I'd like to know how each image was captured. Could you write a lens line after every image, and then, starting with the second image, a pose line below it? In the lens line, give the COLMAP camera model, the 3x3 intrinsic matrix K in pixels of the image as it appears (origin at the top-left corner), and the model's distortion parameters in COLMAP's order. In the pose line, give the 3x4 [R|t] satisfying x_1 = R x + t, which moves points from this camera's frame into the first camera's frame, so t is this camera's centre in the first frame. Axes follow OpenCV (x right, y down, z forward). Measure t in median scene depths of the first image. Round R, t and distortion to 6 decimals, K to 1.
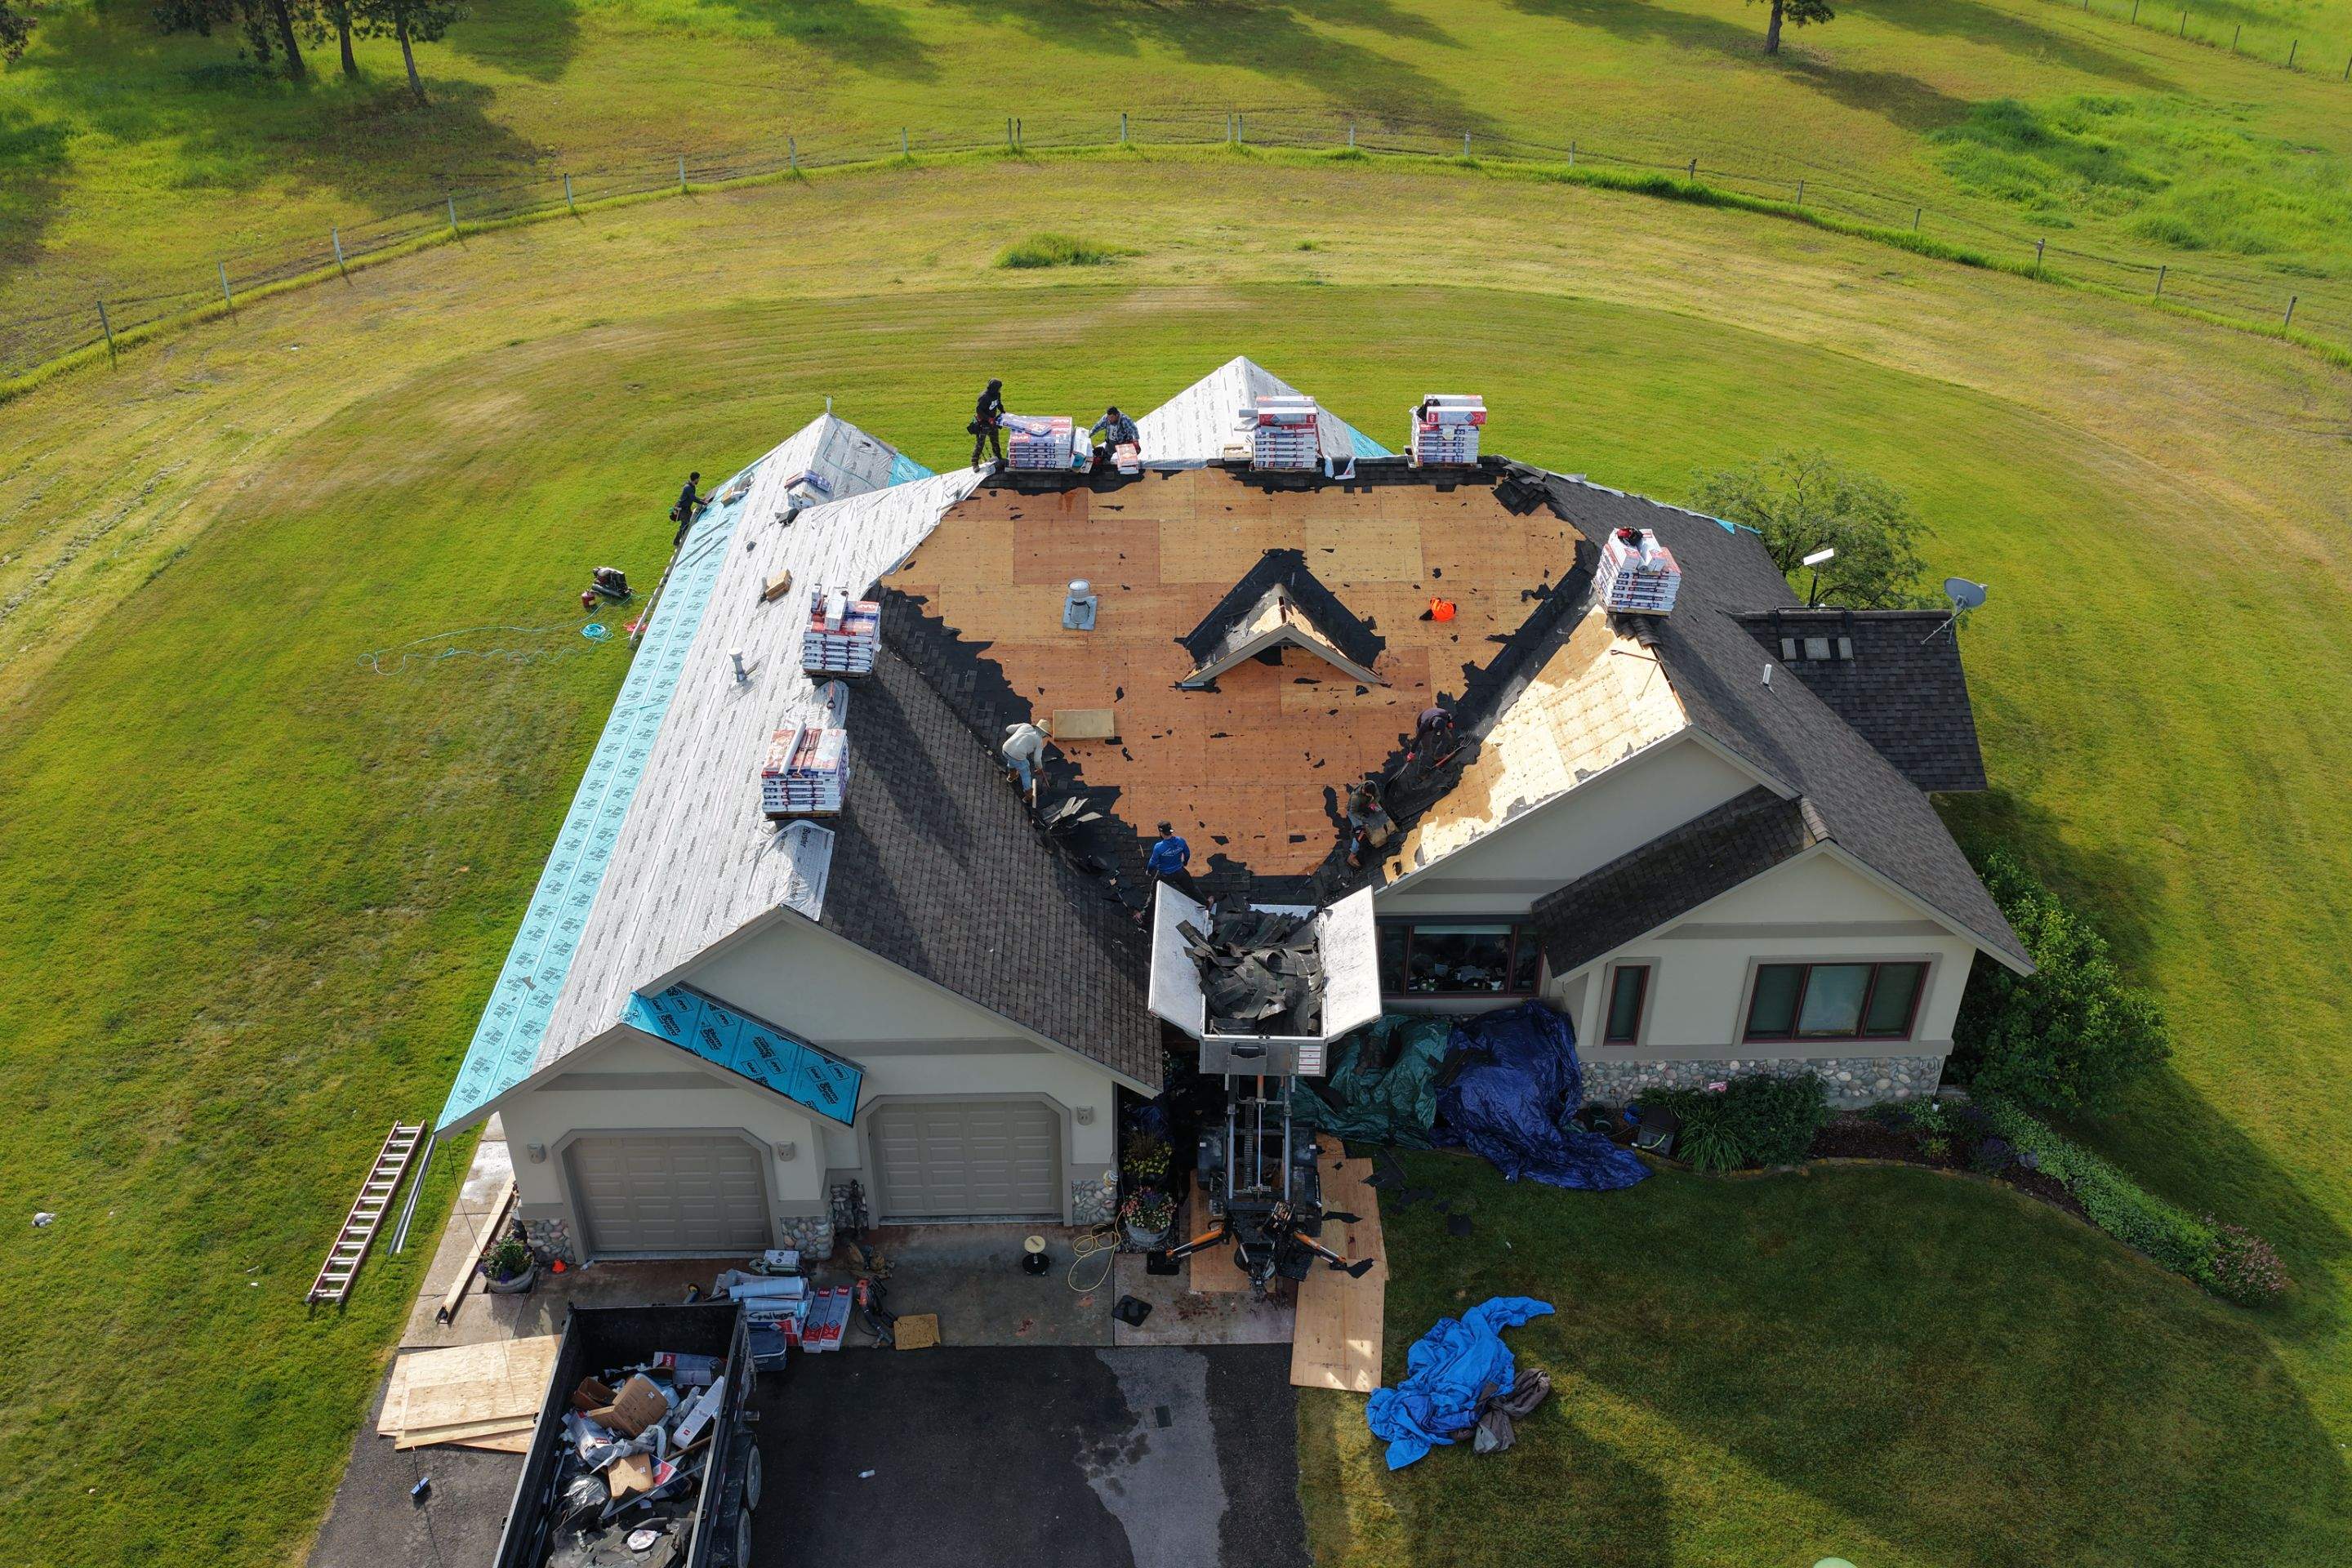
lens RADIAL K [[1948.9, 0, 1181.8], [0, 1948.9, 785.7], [0, 0, 1]] dist [-0.013166, 0.038456]
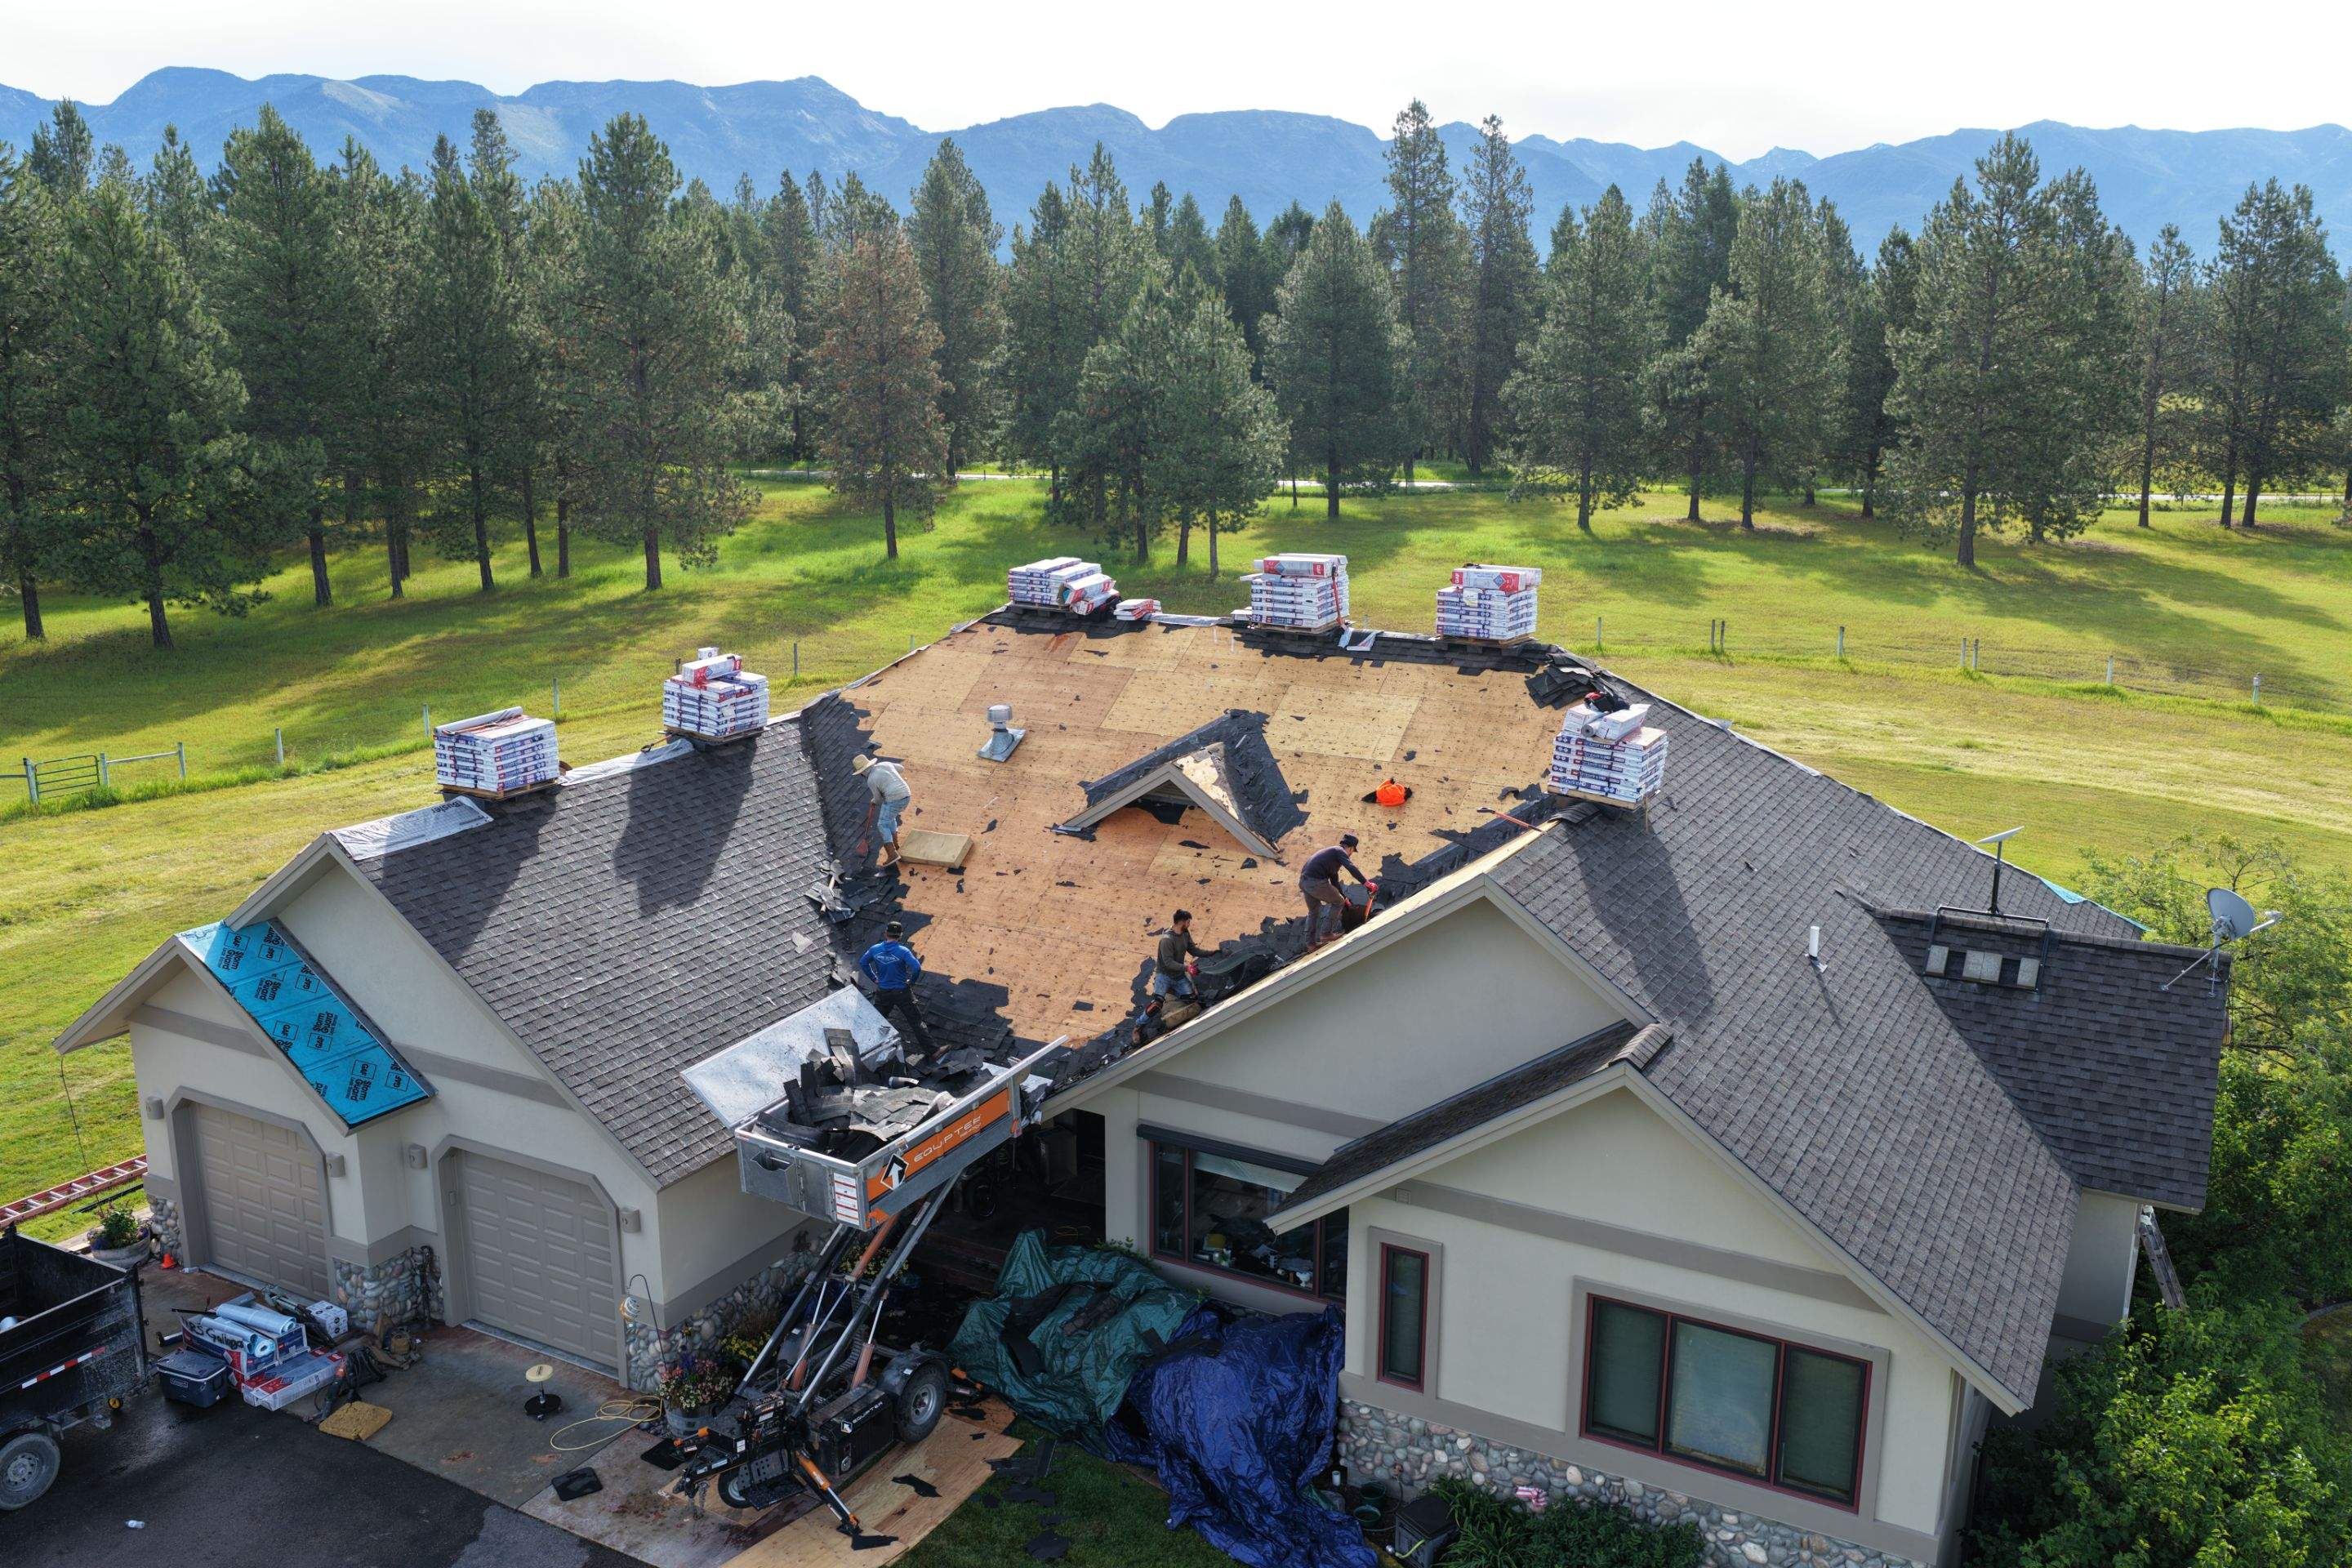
lens RADIAL K [[1948.9, 0, 1182.3], [0, 1948.9, 785.0], [0, 0, 1]] dist [-0.013166, 0.038456]
pose [[0.861627, 0.114917, -0.494361, 0.461041], [-0.270901, 0.927809, -0.256482, 0.132027], [0.429199, 0.354915, 0.830556, 0.337157]]
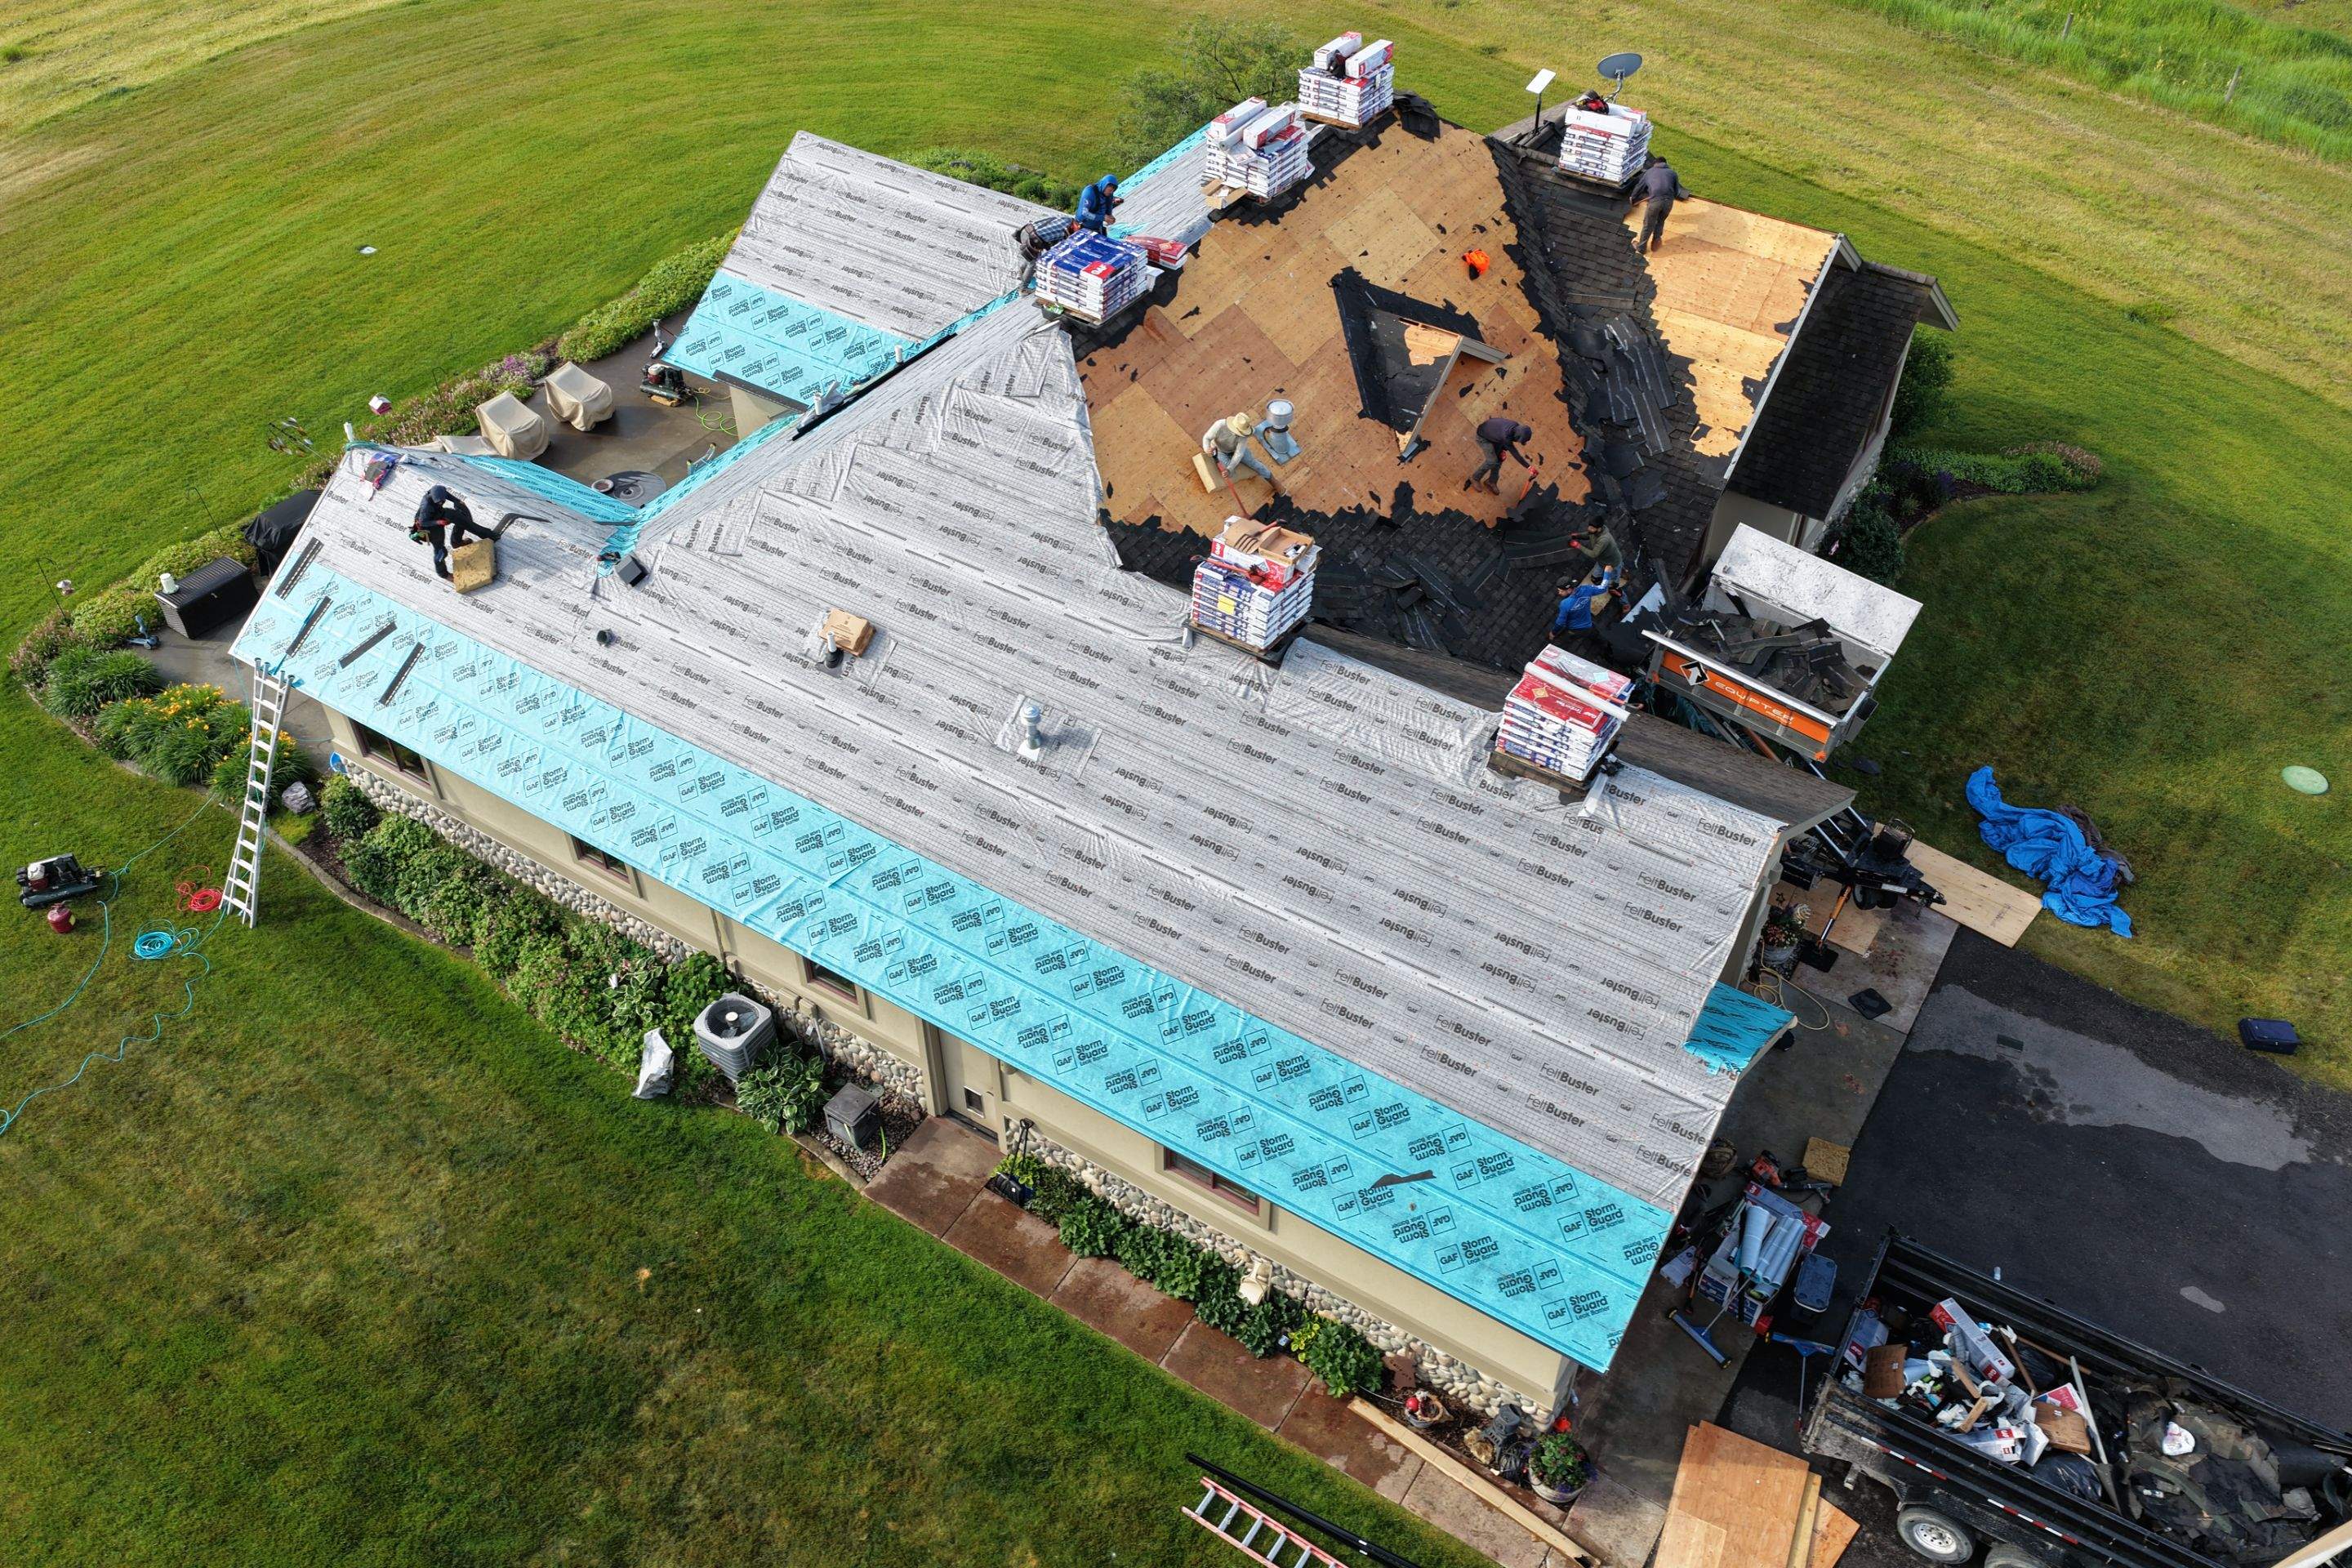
lens RADIAL K [[1948.9, 0, 1155.9], [0, 1948.9, 781.3], [0, 0, 1]] dist [-0.013166, 0.038456]
pose [[0.568401, -0.559262, 0.603445, -0.675179], [0.439992, 0.826379, 0.351433, -0.289704], [-0.695218, 0.065756, 0.715785, 0.480674]]
